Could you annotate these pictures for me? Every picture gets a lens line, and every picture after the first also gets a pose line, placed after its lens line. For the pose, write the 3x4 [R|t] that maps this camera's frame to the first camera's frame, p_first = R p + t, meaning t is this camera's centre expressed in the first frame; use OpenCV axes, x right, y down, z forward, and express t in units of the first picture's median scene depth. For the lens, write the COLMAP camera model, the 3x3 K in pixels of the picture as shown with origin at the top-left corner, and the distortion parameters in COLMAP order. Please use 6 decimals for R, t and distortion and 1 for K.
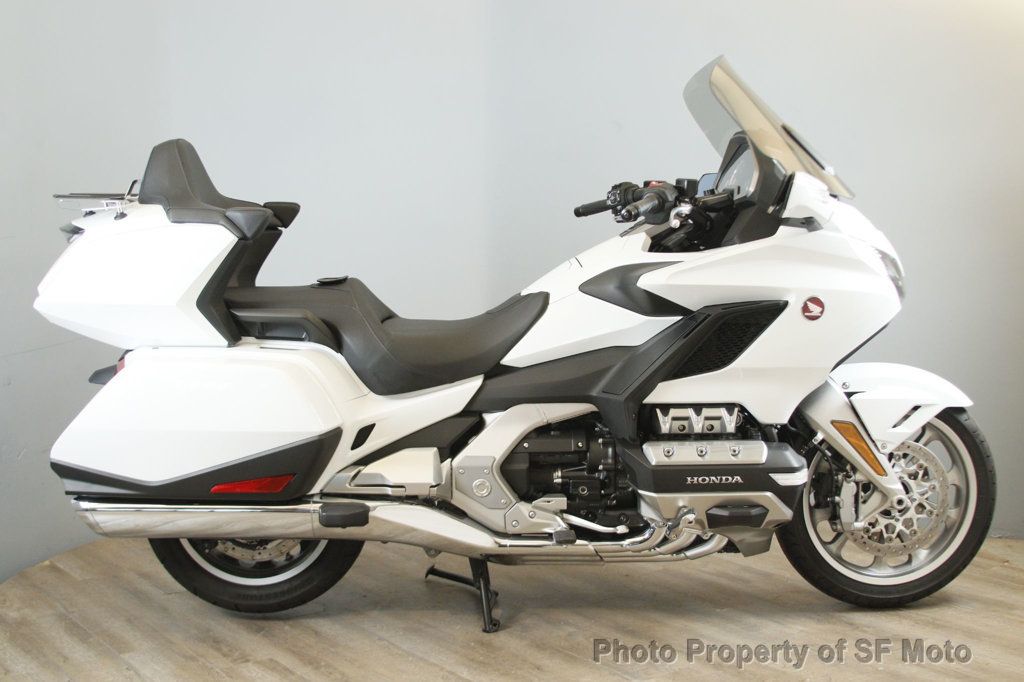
lens RADIAL K [[1437.7, 0, 512.0], [0, 1437.7, 341.0], [0, 0, 1]] dist [-0.135295, 0.102208]
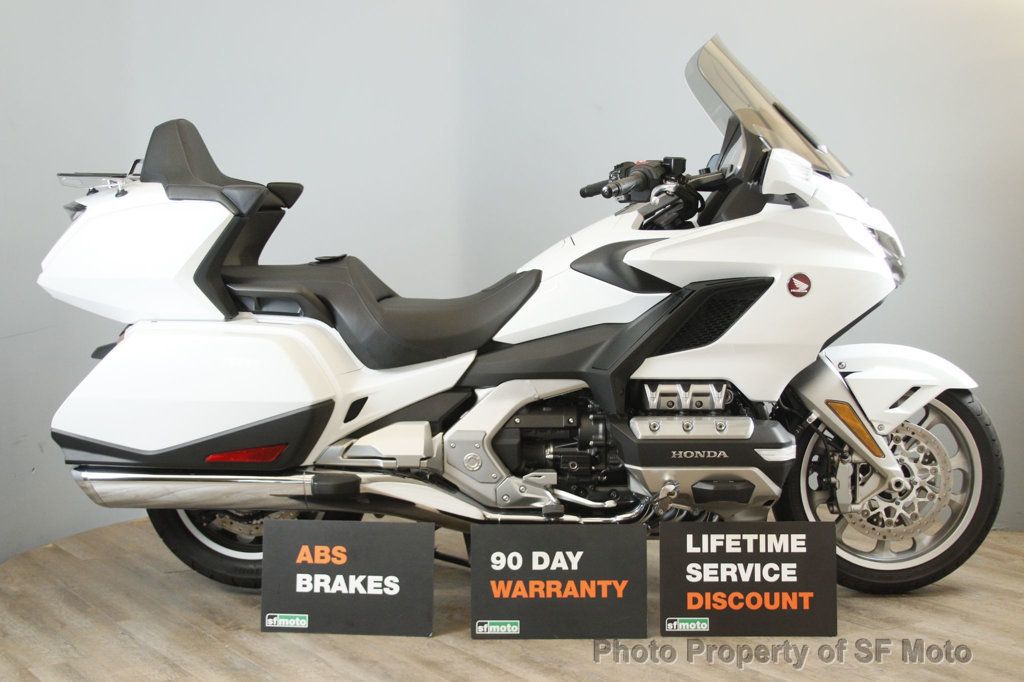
lens RADIAL K [[1669.8, 0, 508.7], [0, 1669.8, 358.7], [0, 0, 1]] dist [-0.067307, 0.052088]
pose [[0.998252, 0.006193, -0.058768, 0.073330], [-0.006383, 0.999975, -0.003040, 0.032901], [0.058748, 0.003410, 0.998267, -0.176544]]
